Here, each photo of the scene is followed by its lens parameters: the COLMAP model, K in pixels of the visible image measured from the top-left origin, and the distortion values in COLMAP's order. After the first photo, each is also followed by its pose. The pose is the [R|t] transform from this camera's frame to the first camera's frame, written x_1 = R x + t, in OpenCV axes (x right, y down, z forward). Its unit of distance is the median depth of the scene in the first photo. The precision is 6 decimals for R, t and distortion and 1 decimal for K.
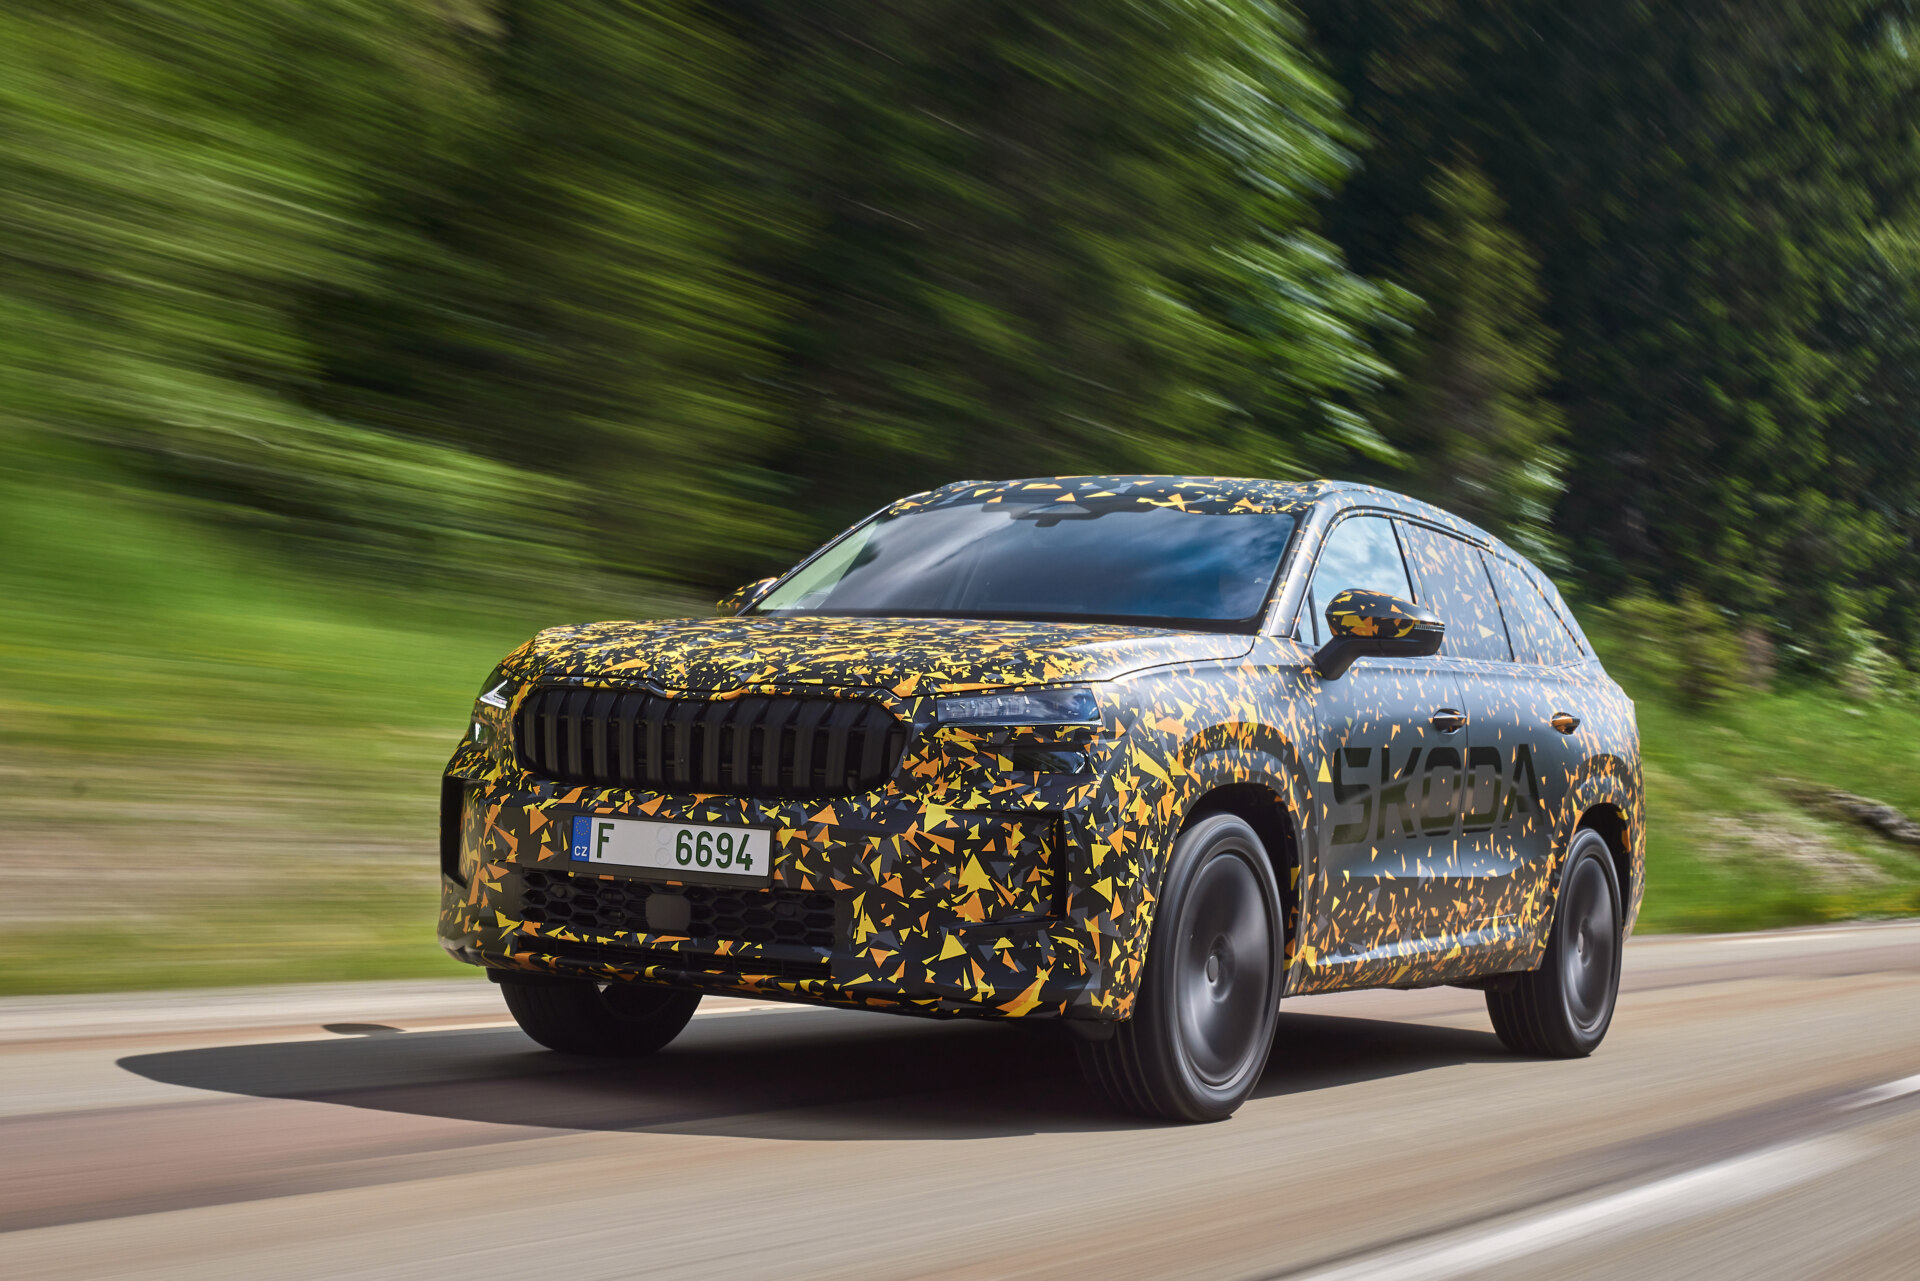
lens RADIAL K [[2832.0, 0, 951.8], [0, 2832.0, 637.7], [0, 0, 1]] dist [-0.000608, 0.000000]
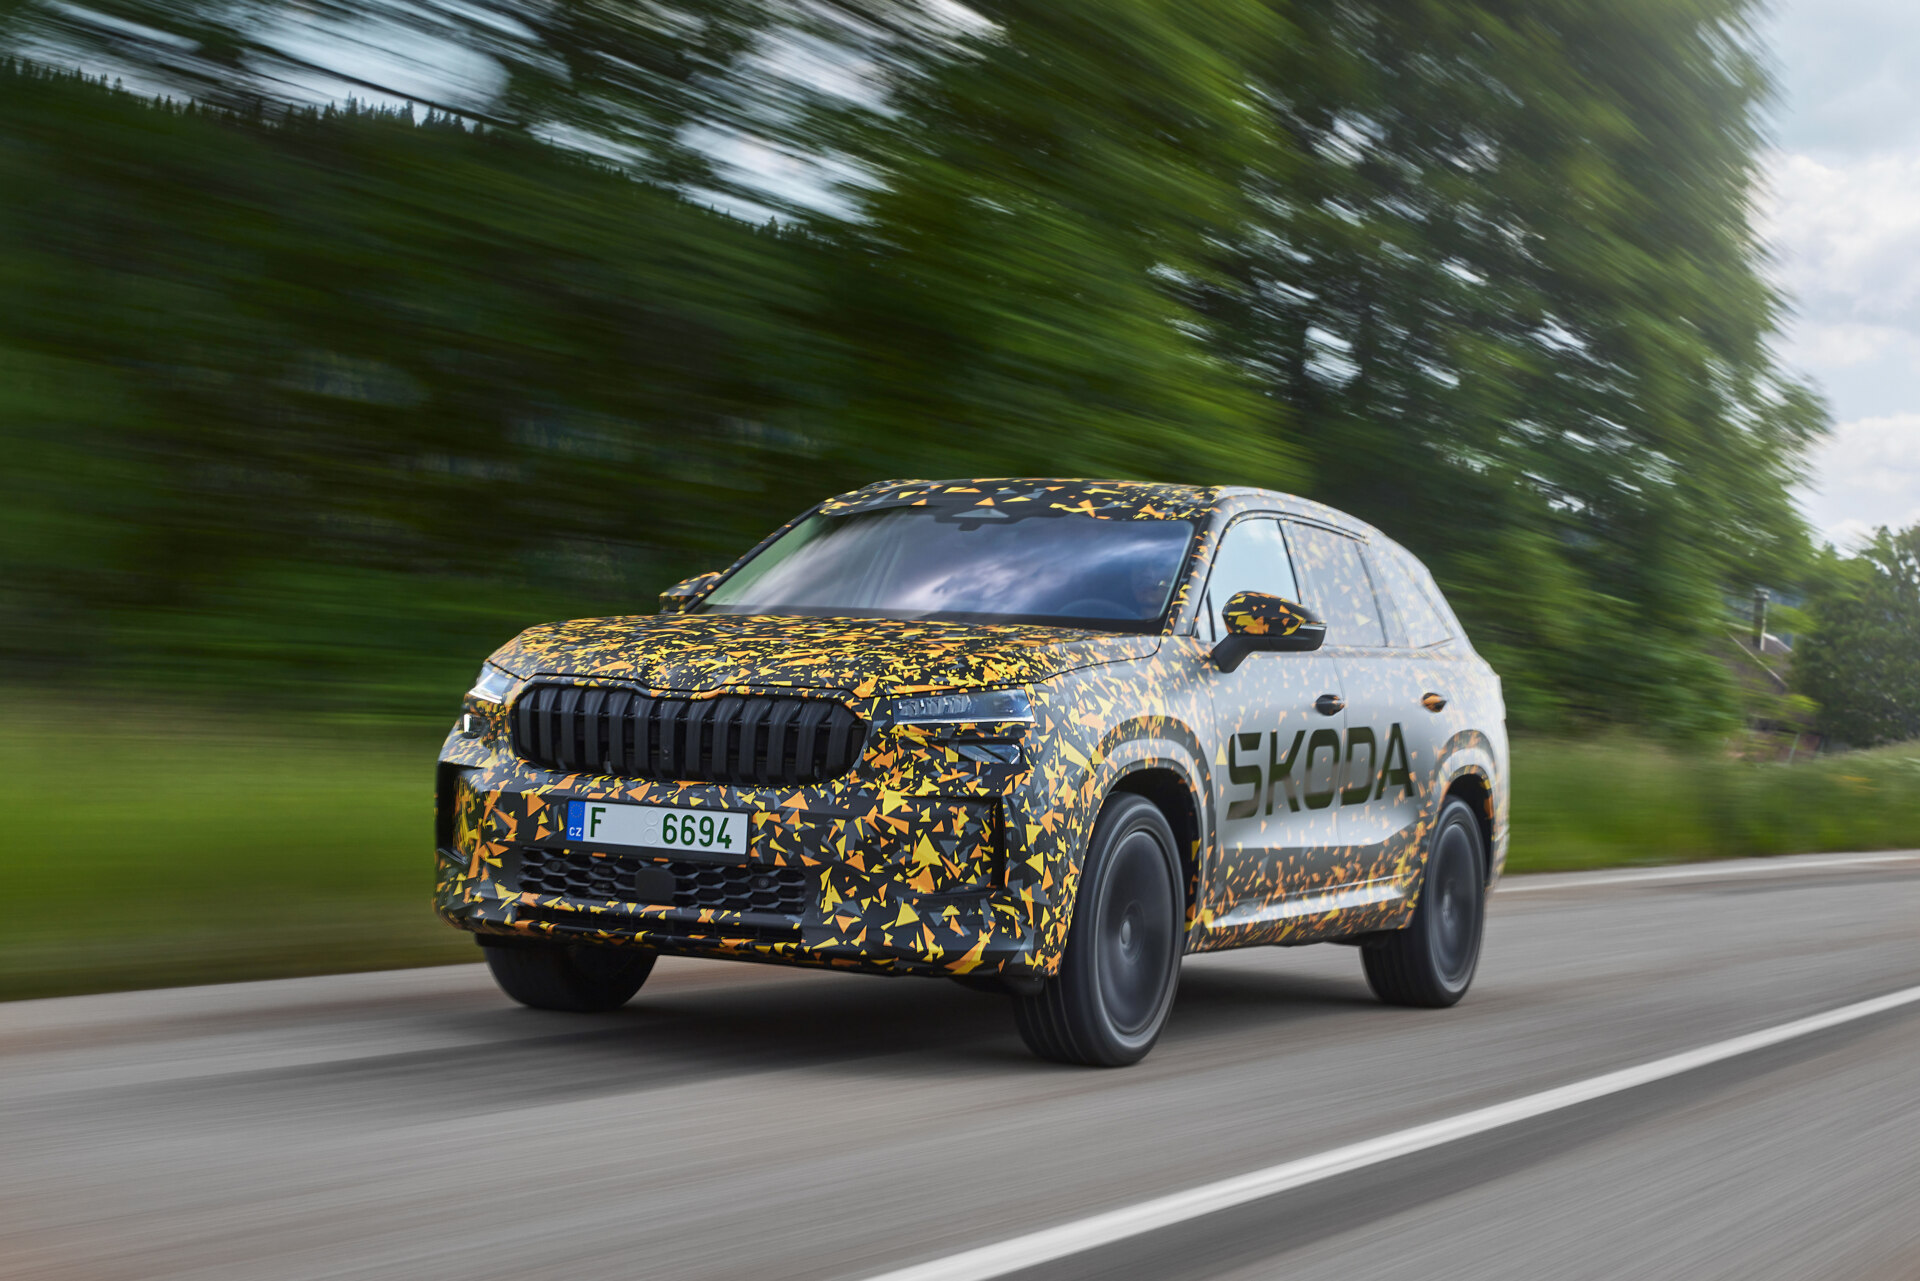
lens RADIAL K [[3103.9, 0, 974.6], [0, 3103.9, 648.9], [0, 0, 1]] dist [0.067843, 0.000000]
pose [[0.997883, 0.000972, 0.065021, -0.046155], [-0.002966, 0.999528, 0.030570, -0.032101], [-0.064961, -0.030699, 0.997415, -0.222366]]
